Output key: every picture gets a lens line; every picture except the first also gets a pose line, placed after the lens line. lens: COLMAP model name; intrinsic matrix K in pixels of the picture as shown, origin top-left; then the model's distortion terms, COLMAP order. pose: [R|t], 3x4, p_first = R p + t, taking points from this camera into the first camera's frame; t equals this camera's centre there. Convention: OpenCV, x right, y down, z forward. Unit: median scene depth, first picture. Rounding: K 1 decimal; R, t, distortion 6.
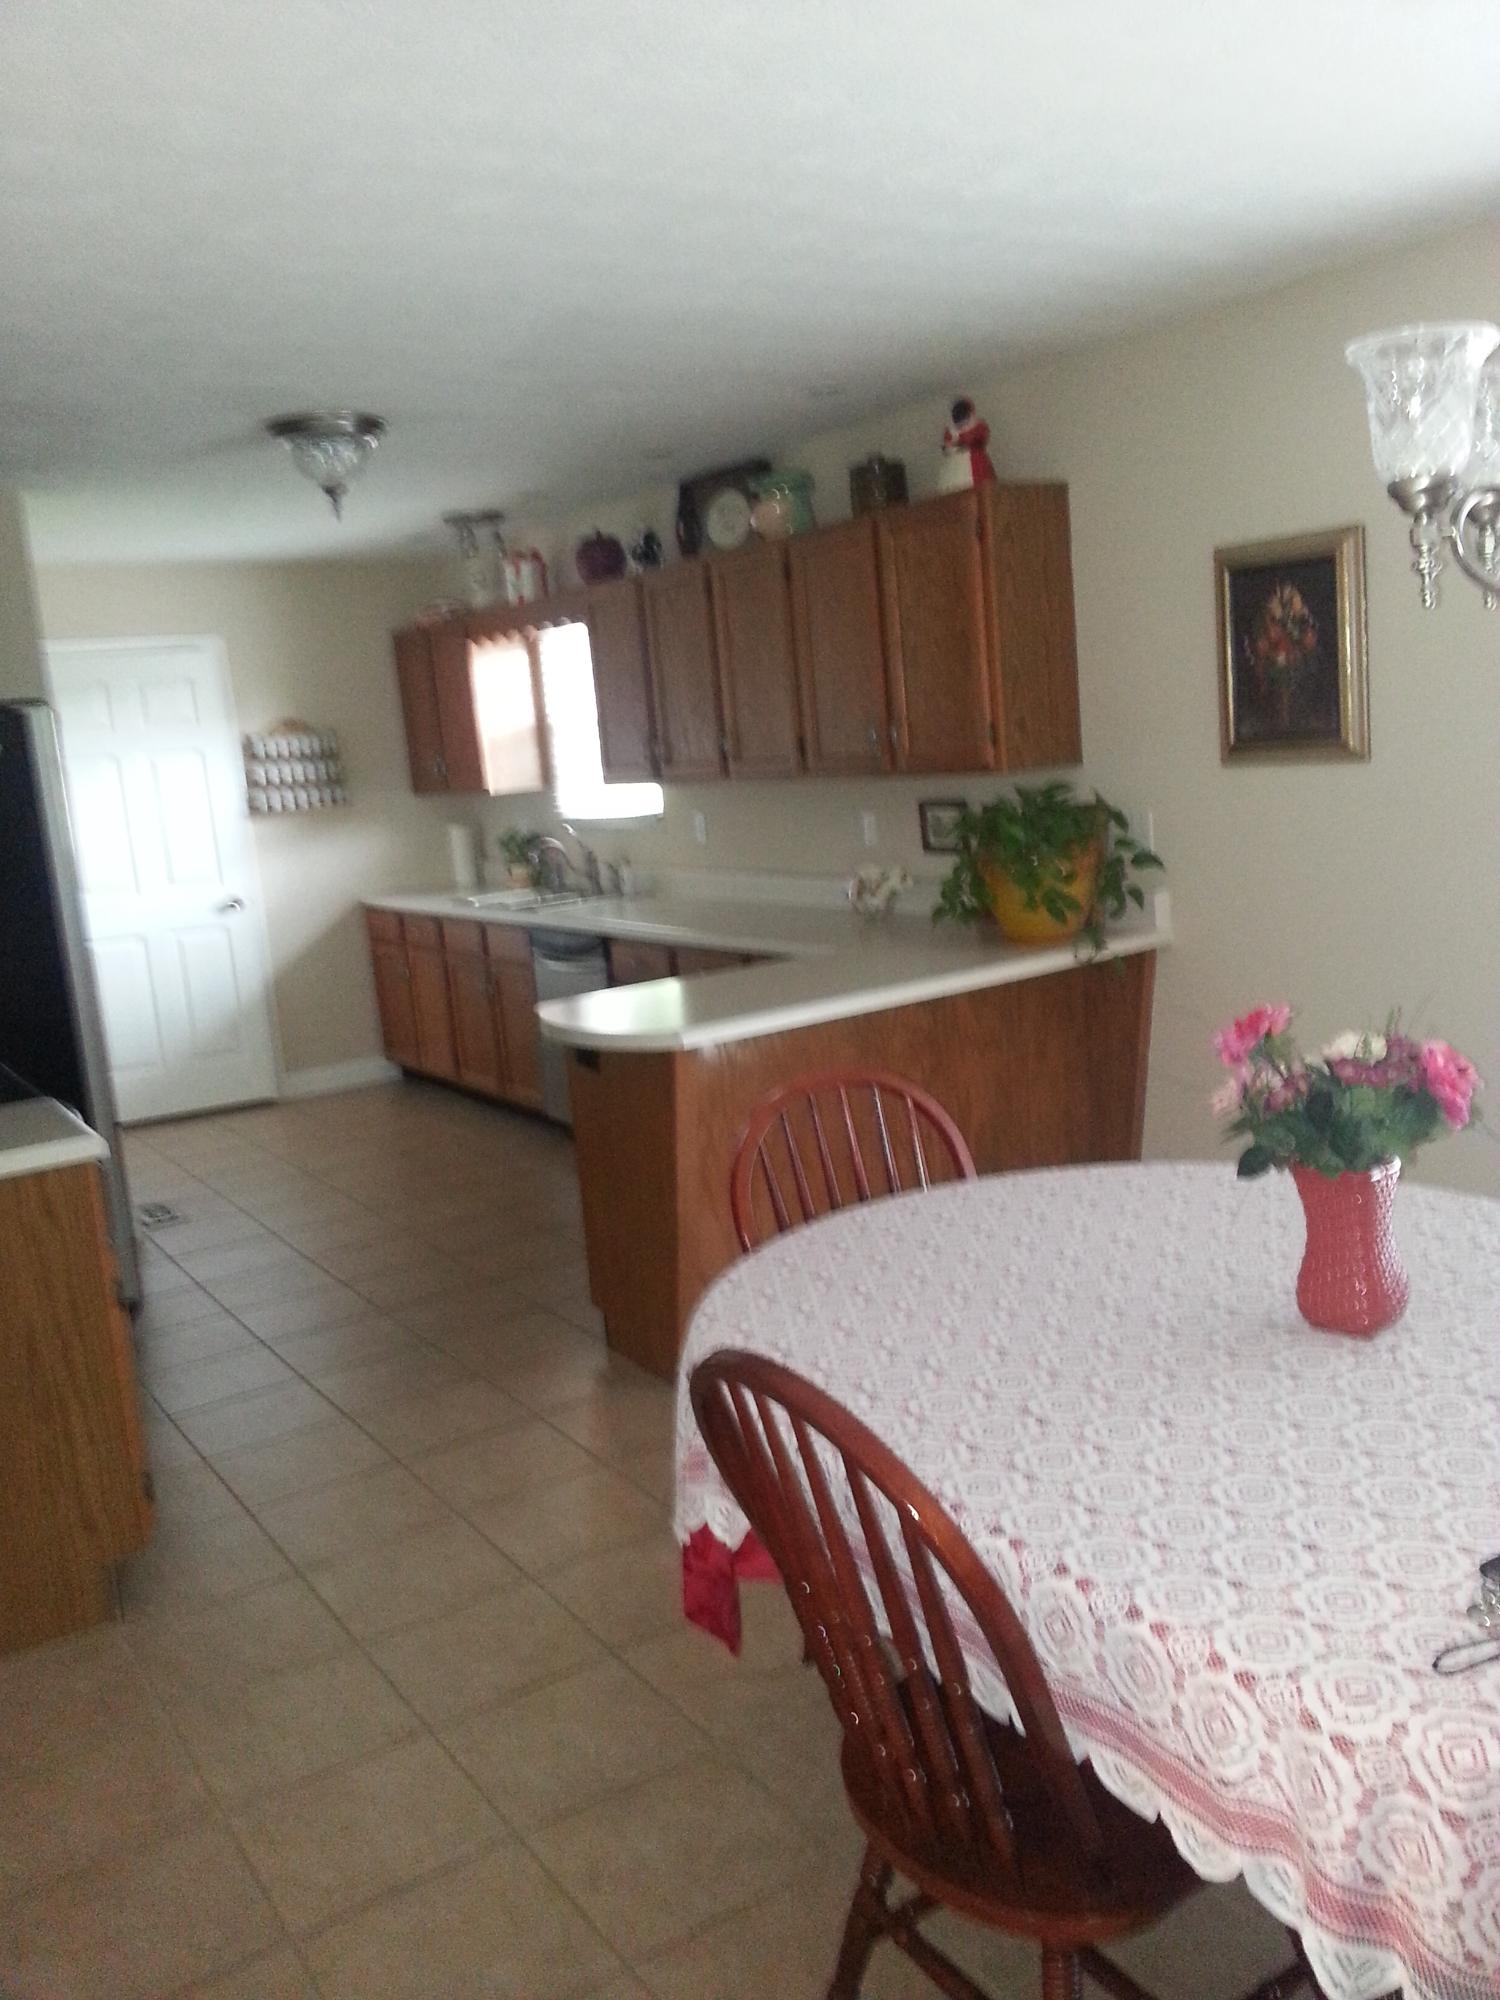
lens RADIAL K [[1638.3, 0, 822.9], [0, 1638.3, 1006.0], [0, 0, 1]] dist [0.009884, 0.003116]
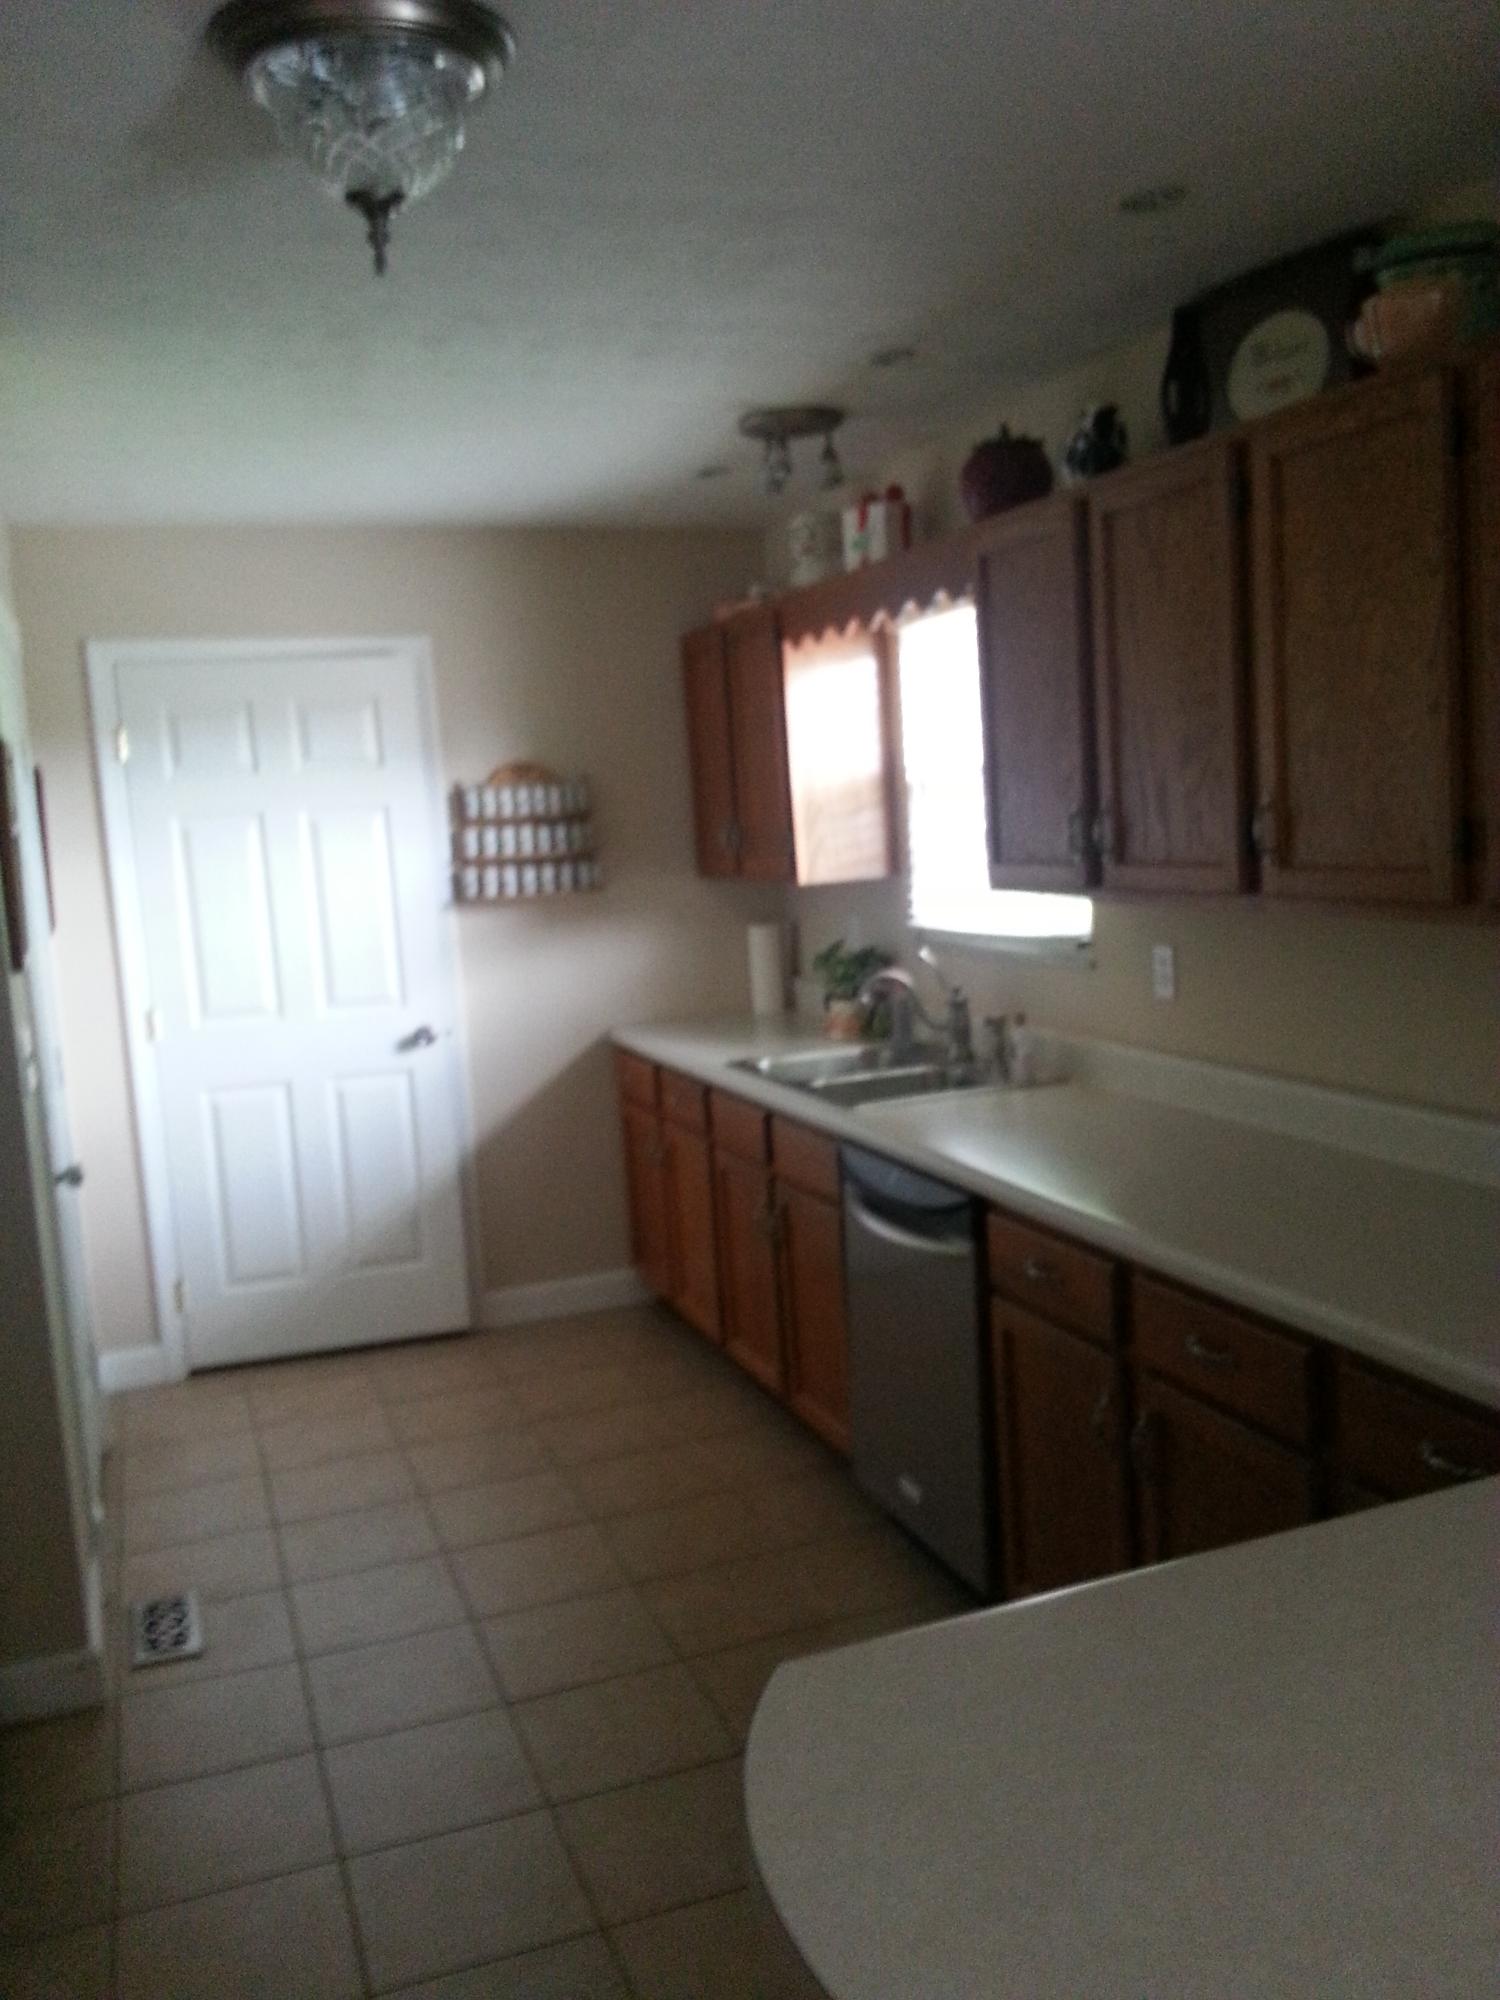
lens RADIAL K [[1660.4, 0, 750.0], [0, 1660.4, 1000.0], [0, 0, 1]] dist [0.001992, 0.001743]
pose [[0.963373, 0.052236, -0.263028, -0.056996], [-0.061336, 0.997765, -0.026500, -0.071067], [0.261056, 0.041662, 0.964424, 0.405643]]
